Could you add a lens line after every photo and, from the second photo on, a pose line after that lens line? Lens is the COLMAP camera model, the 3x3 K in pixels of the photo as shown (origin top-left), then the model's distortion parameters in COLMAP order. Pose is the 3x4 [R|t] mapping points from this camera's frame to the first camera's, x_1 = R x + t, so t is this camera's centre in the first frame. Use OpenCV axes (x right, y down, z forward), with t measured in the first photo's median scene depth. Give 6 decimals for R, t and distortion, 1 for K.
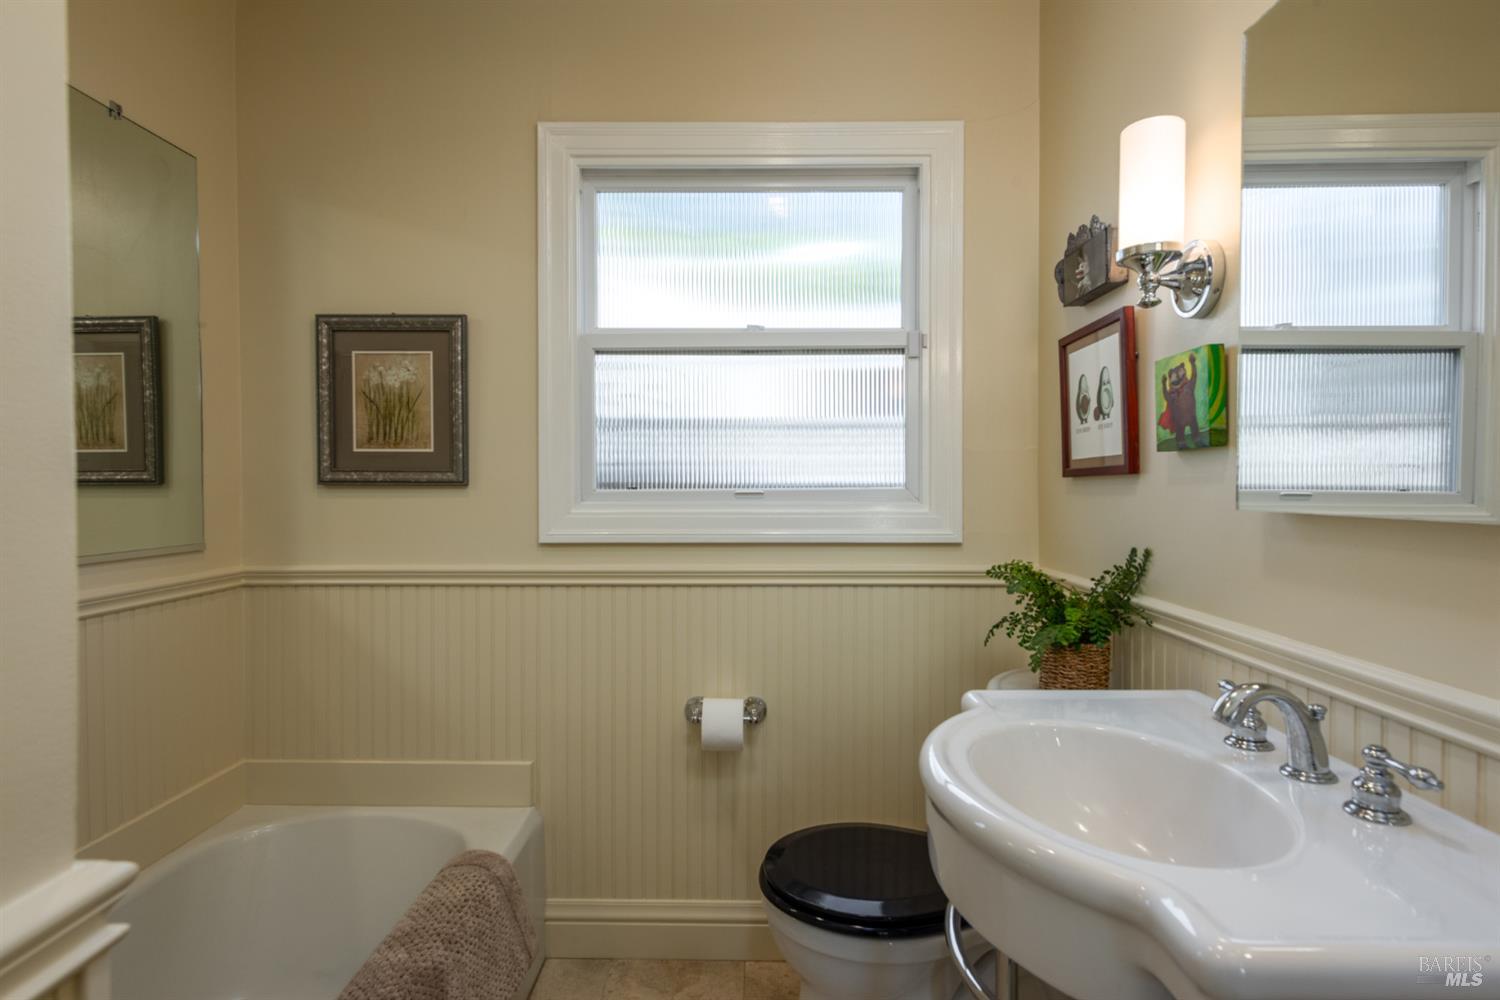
lens RADIAL K [[767.8, 0, 748.9], [0, 767.8, 493.0], [0, 0, 1]] dist [0.007454, -0.000620]
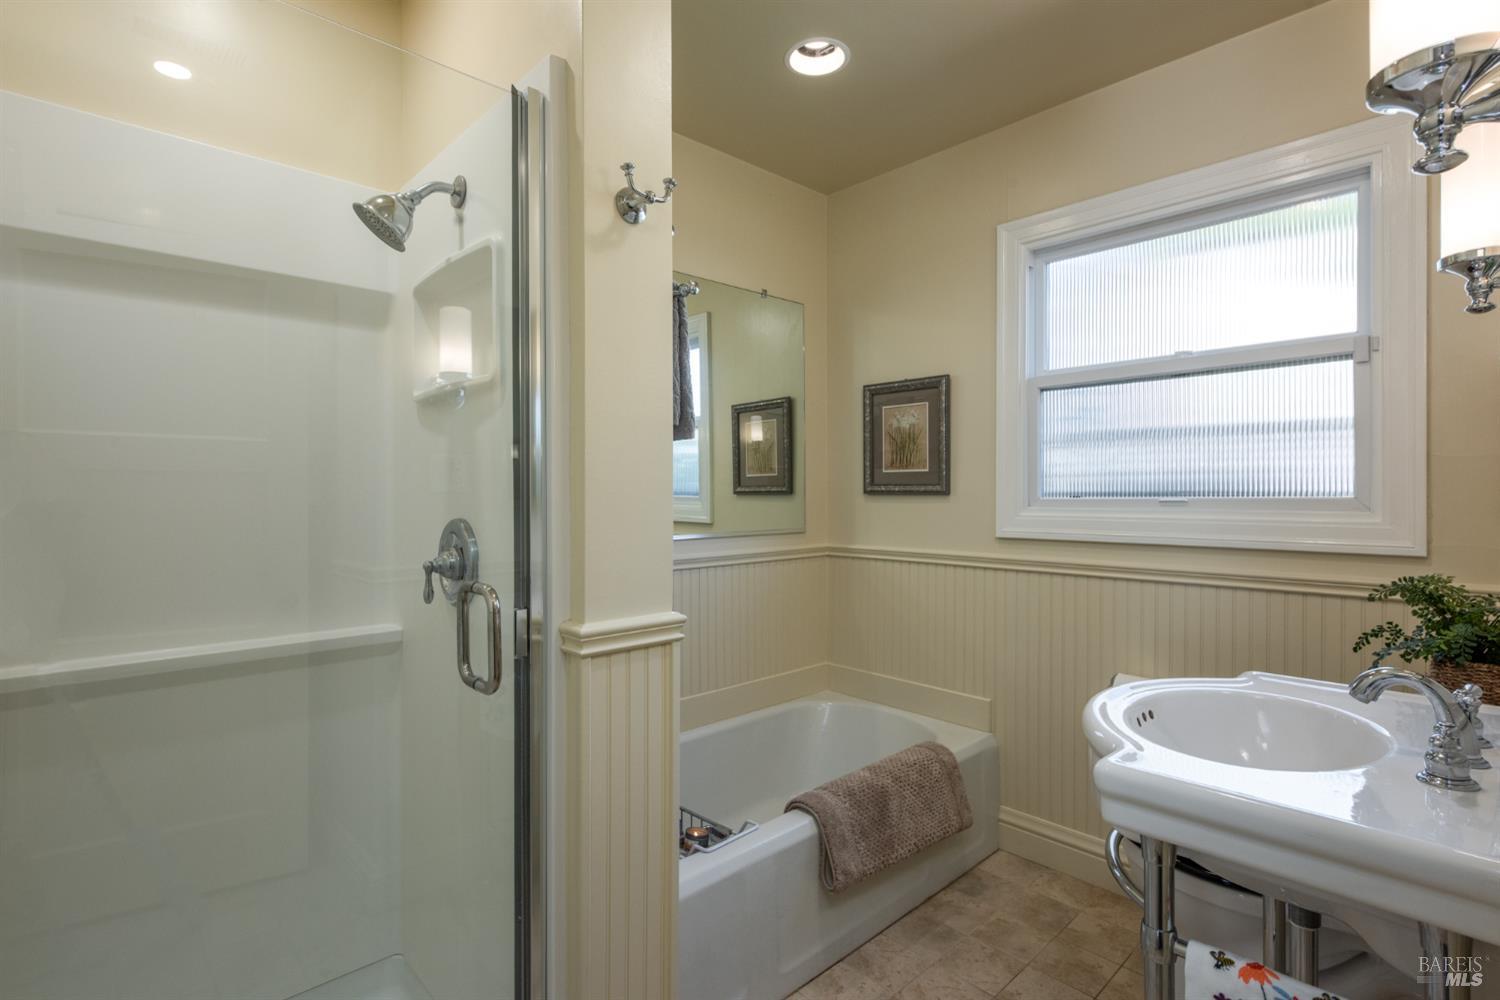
lens RADIAL K [[733.7, 0, 747.8], [0, 733.7, 483.6], [0, 0, 1]] dist [0.020790, -0.000881]
pose [[0.693919, -0.010538, -0.719976, 0.351880], [-0.005957, 0.999775, -0.020375, 0.000082], [0.720028, 0.018427, 0.693700, -0.206743]]
